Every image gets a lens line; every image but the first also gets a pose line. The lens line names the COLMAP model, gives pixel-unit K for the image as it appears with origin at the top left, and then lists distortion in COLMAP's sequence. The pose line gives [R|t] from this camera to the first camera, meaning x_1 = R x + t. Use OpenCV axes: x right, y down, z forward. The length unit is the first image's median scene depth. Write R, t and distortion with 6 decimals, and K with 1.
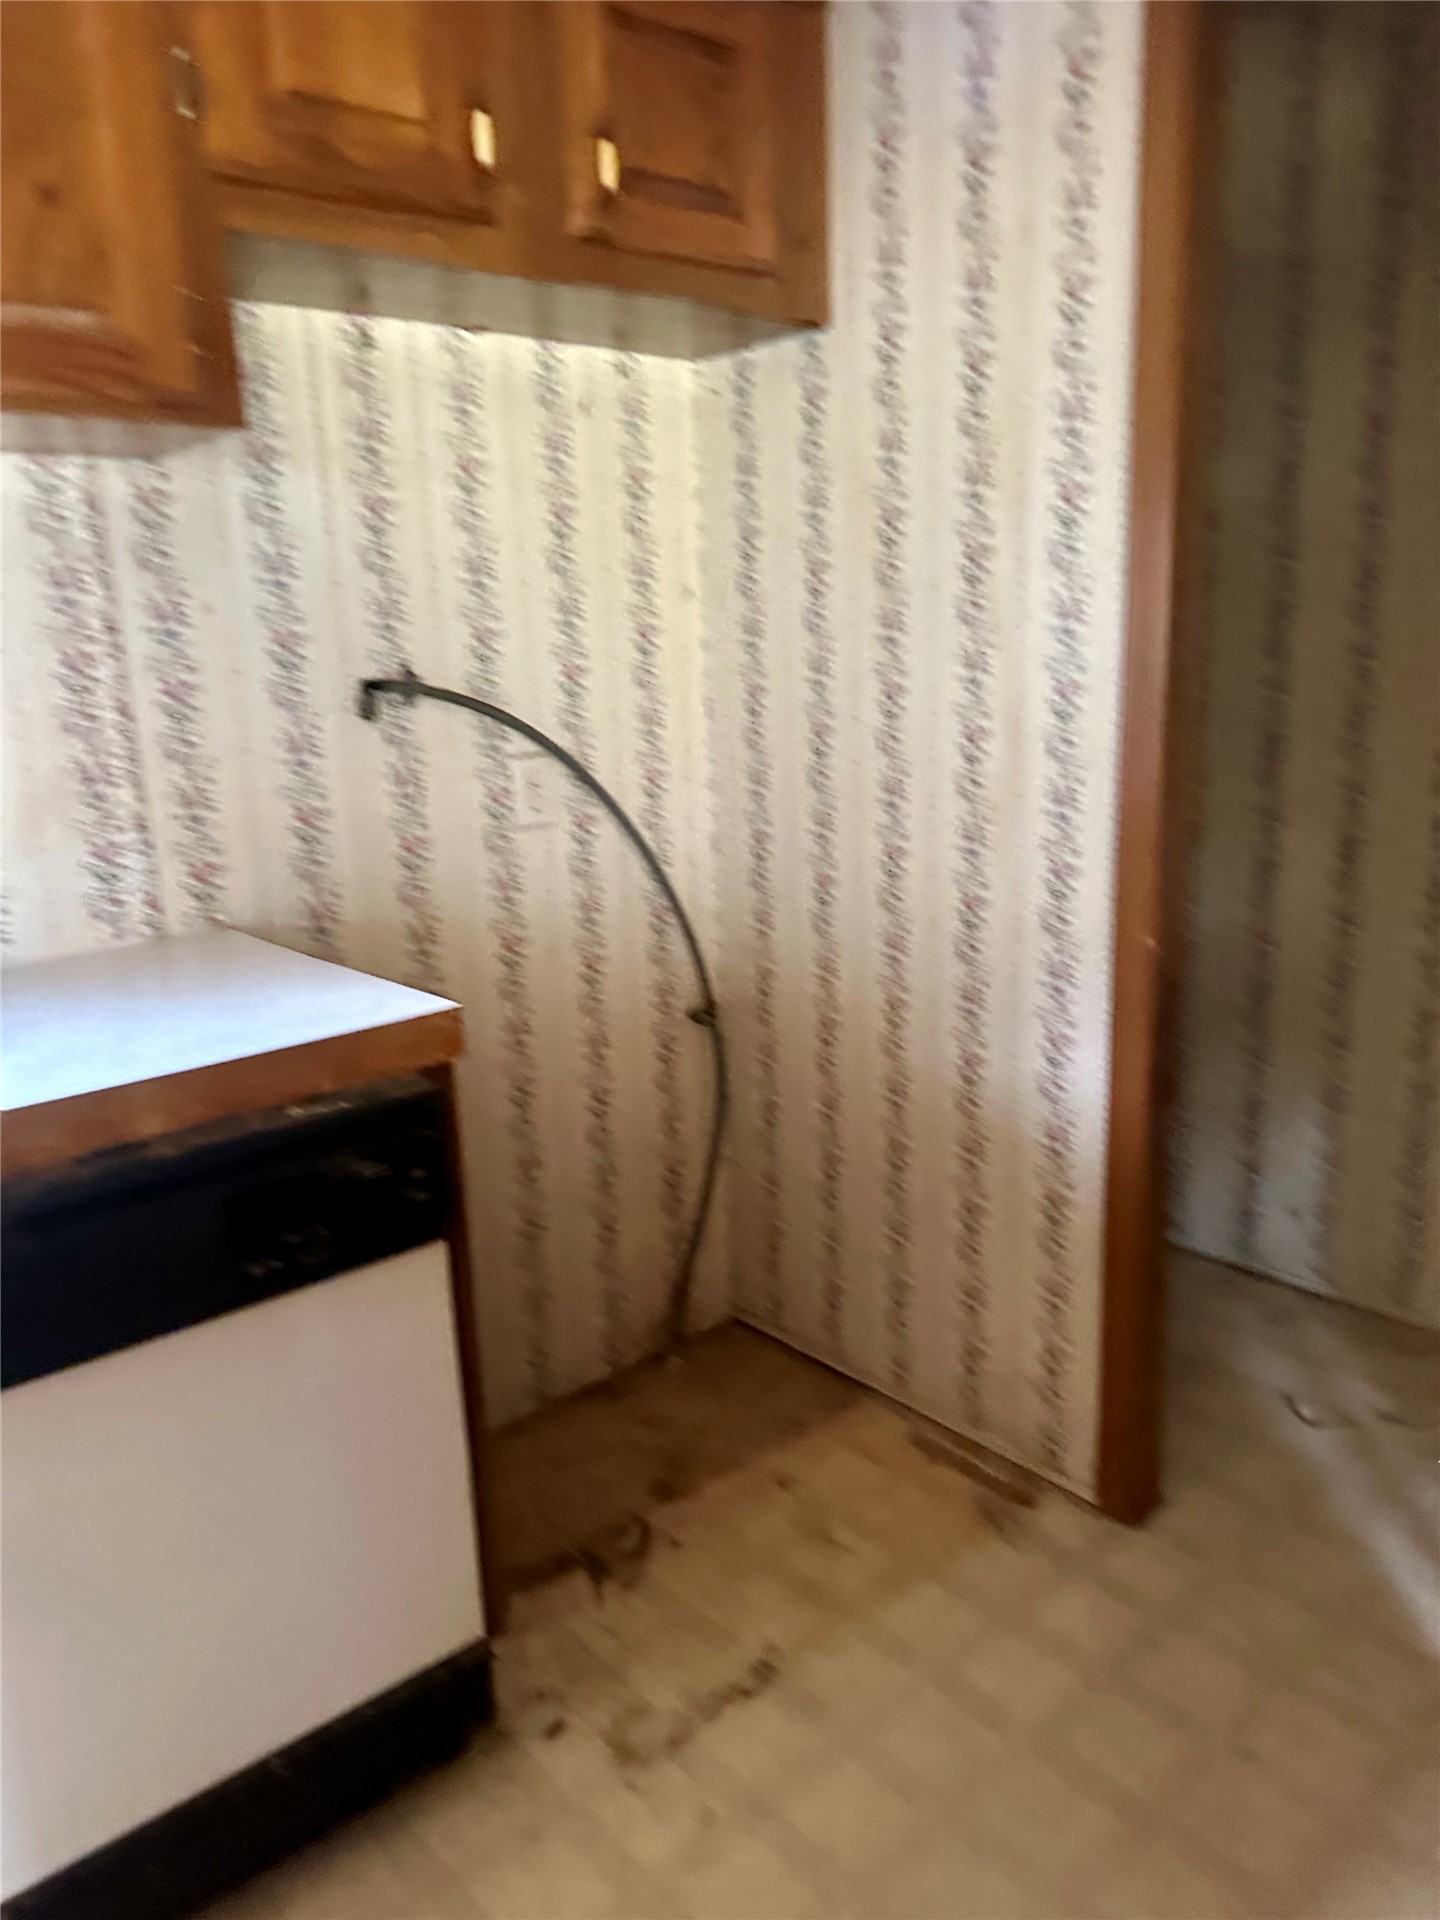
lens RADIAL K [[1335.1, 0, 722.4], [0, 1335.1, 966.7], [0, 0, 1]] dist [0.048045, -0.051109]
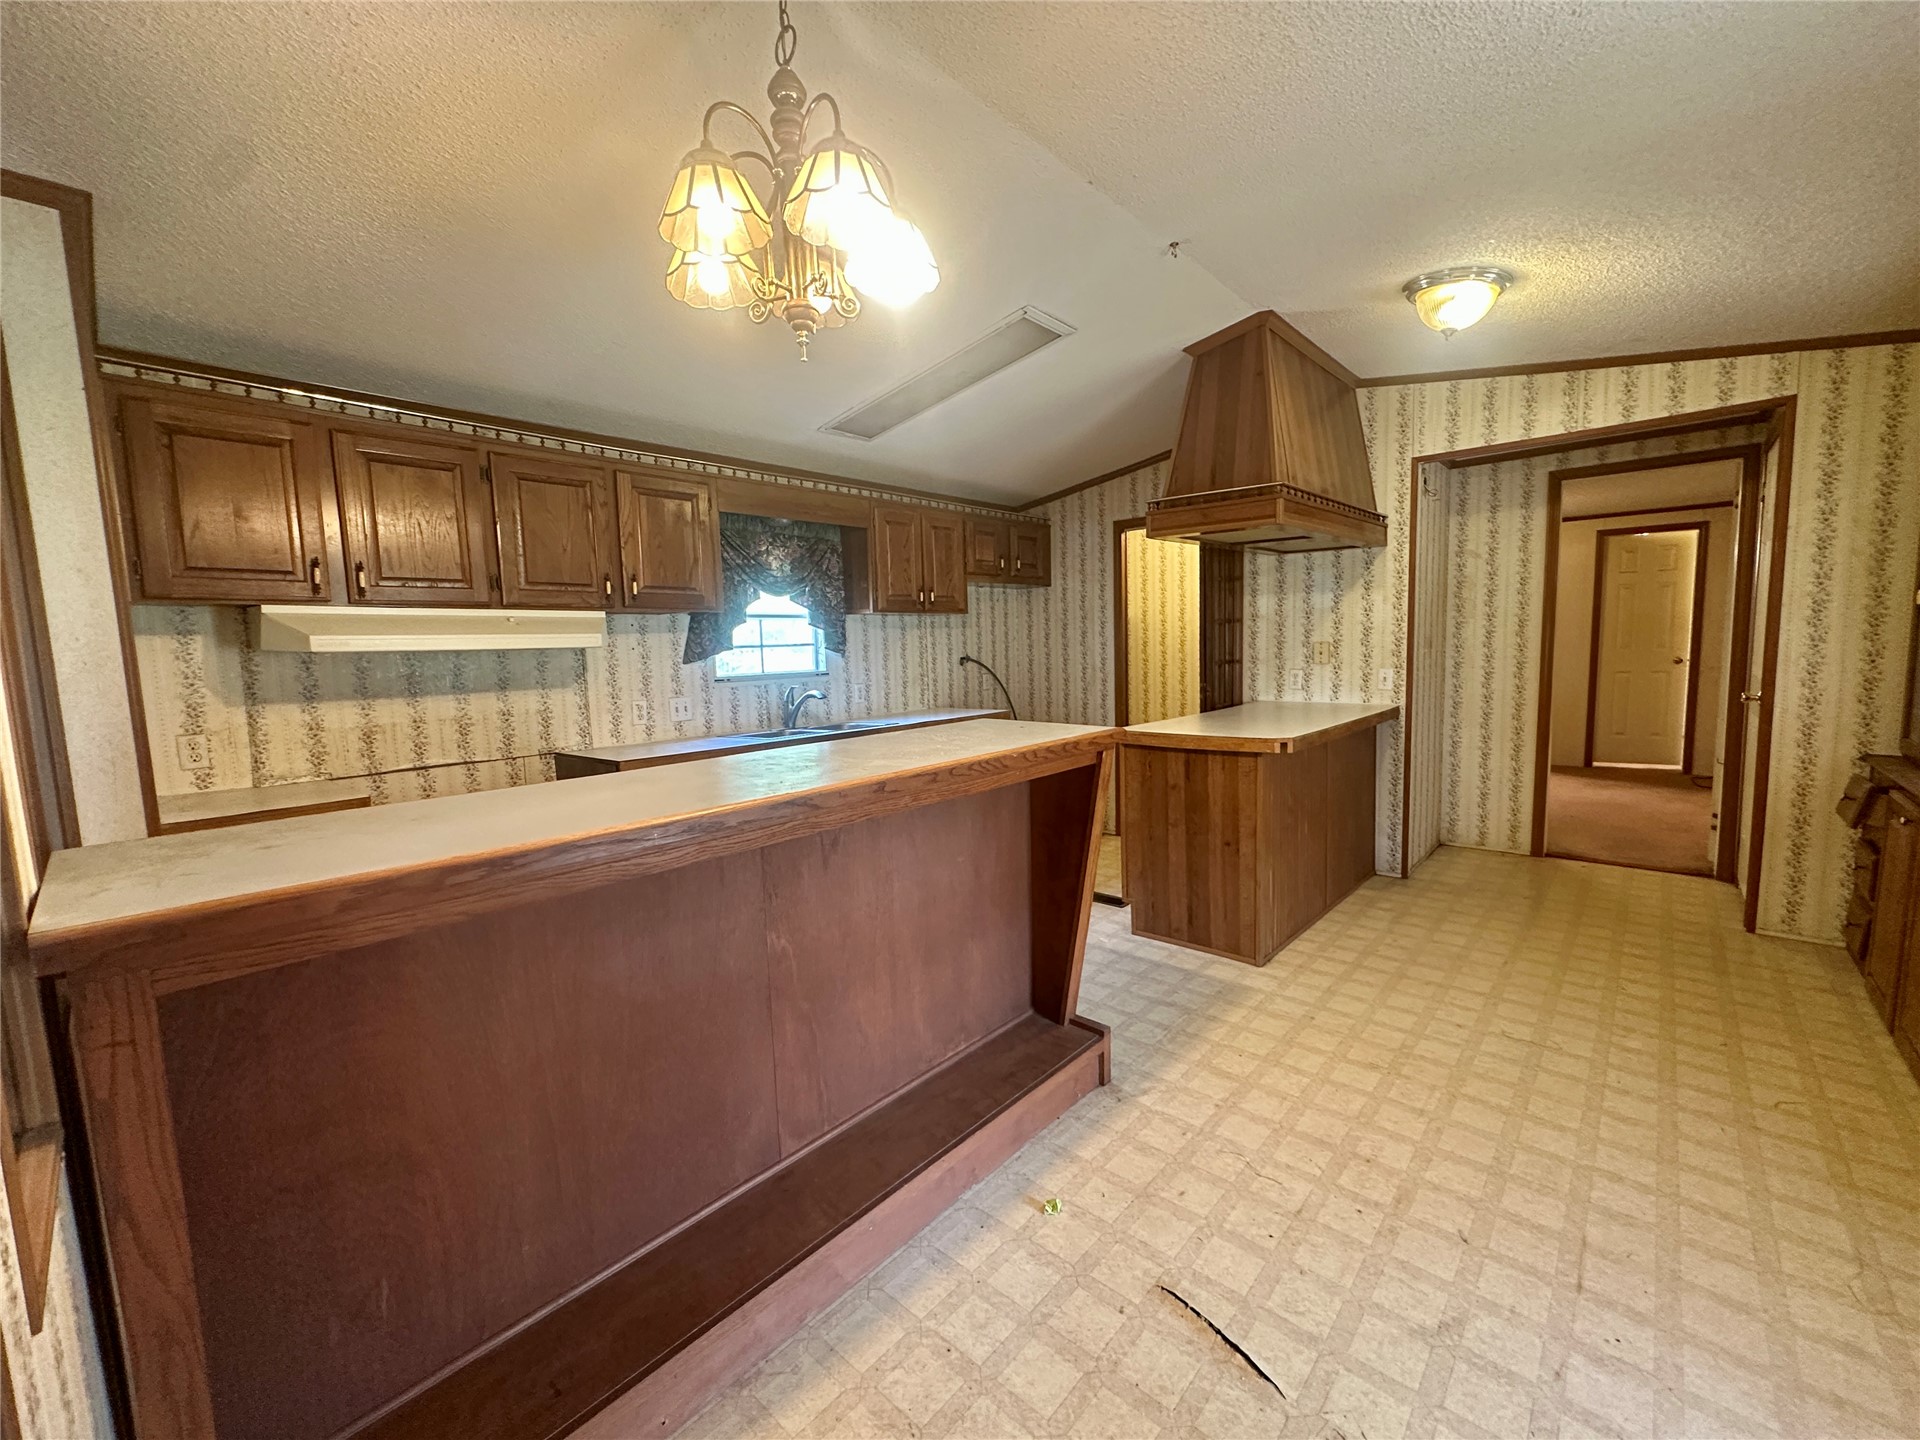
lens RADIAL K [[780.3, 0, 954.0], [0, 780.3, 723.7], [0, 0, 1]] dist [-0.005354, 0.001152]
pose [[0.992719, -0.007646, 0.120211, -0.623246], [0.024516, 0.989920, -0.139493, 0.406849], [-0.117933, 0.141424, 0.982899, -1.689773]]
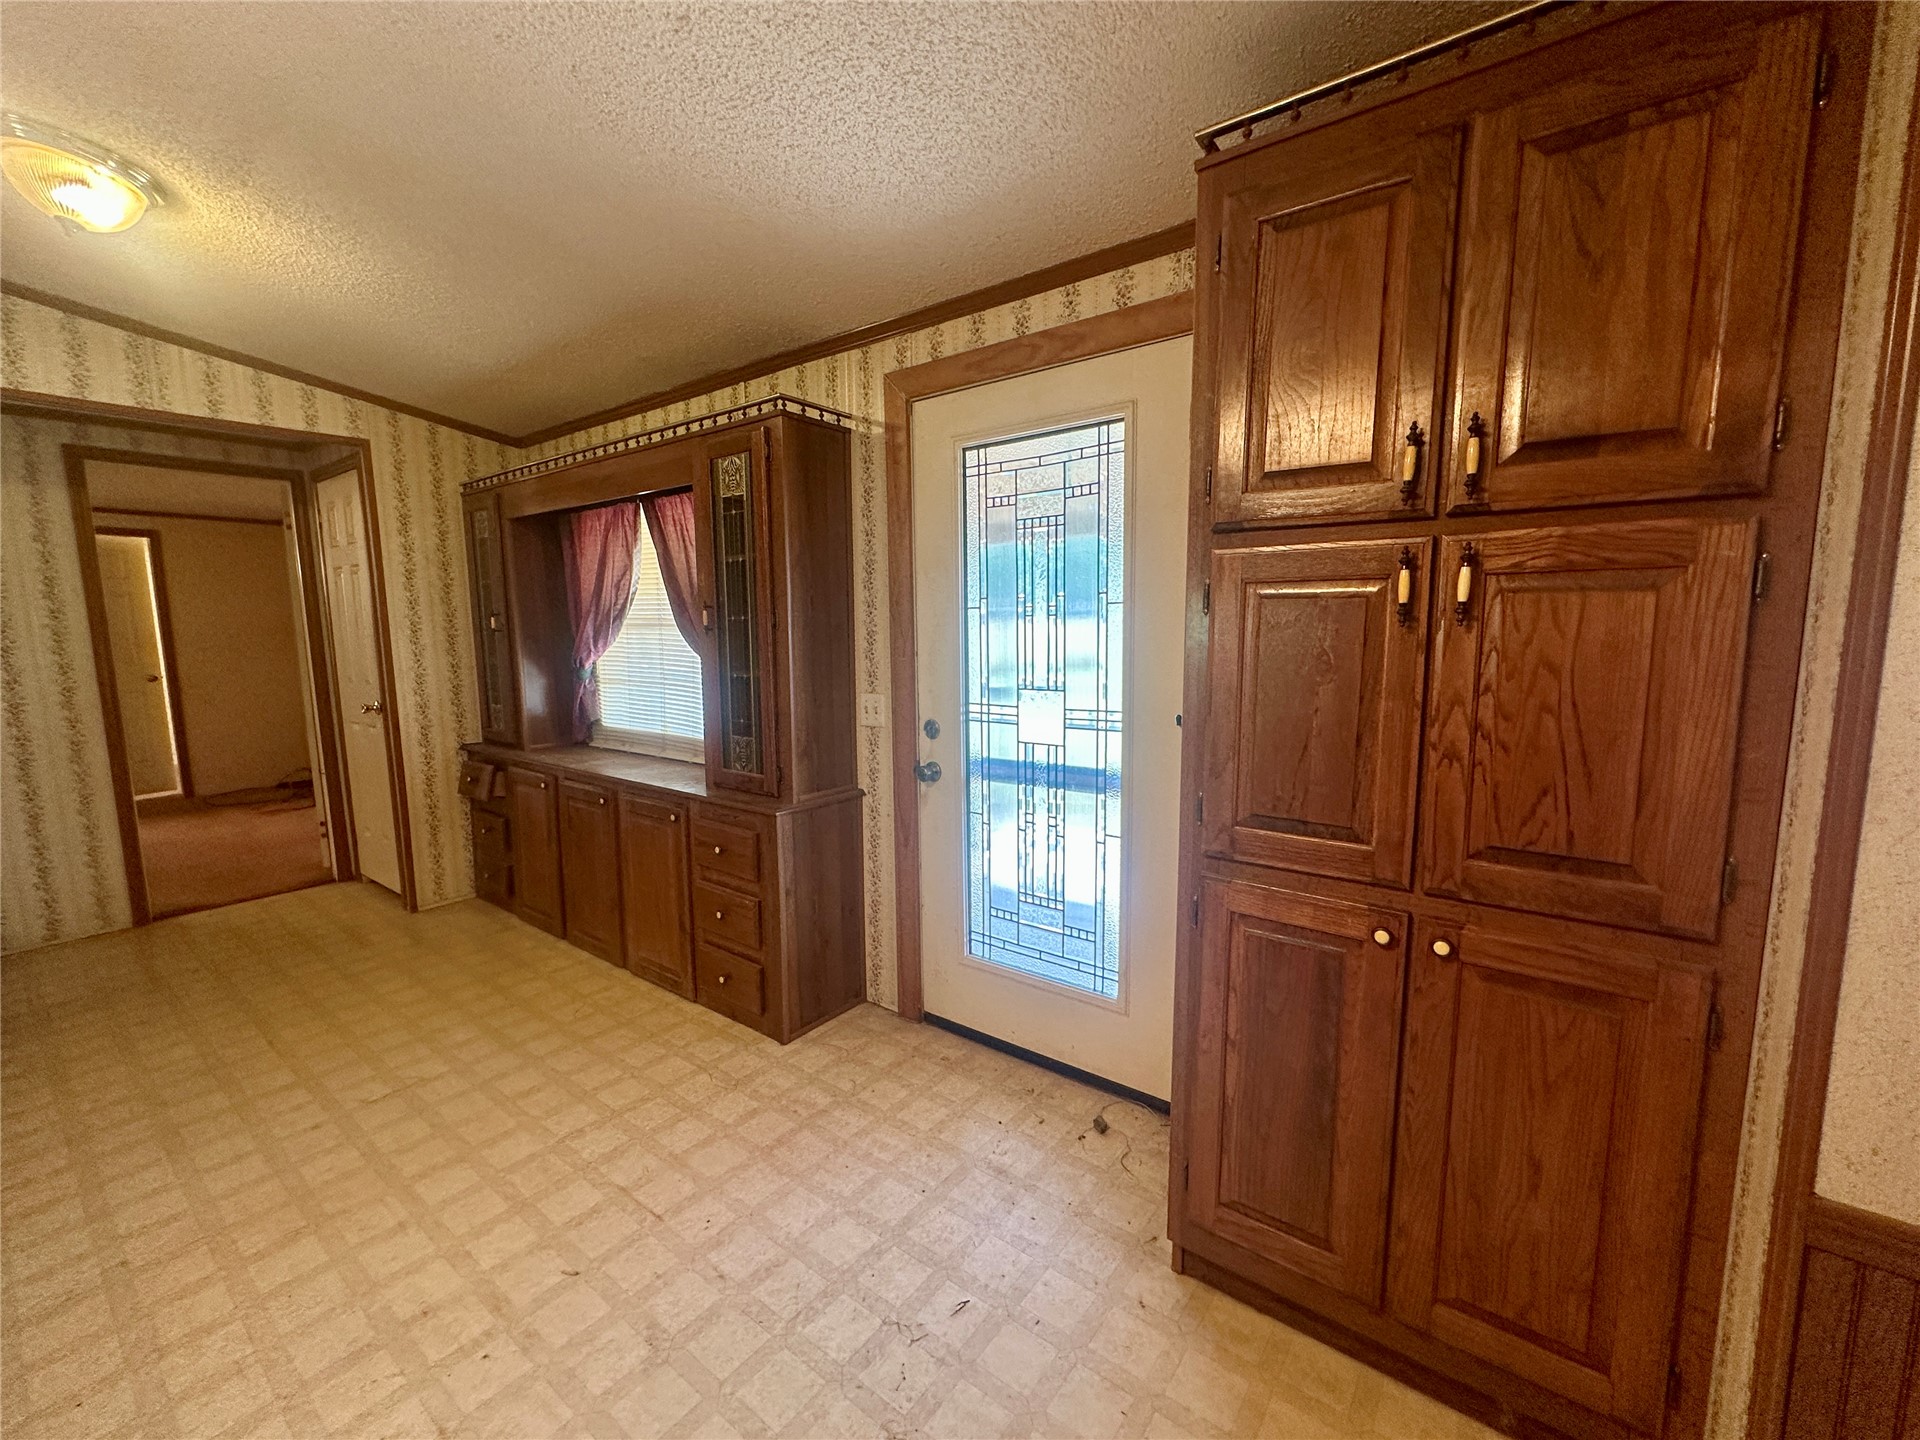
lens RADIAL K [[780.3, 0, 963.6], [0, 780.3, 720.3], [0, 0, 1]] dist [-0.005354, 0.001152]
pose [[-0.209136, -0.086321, 0.974069, -0.821561], [0.250194, 0.958219, 0.138634, 0.279182], [-0.945339, 0.272699, -0.178801, -1.226988]]
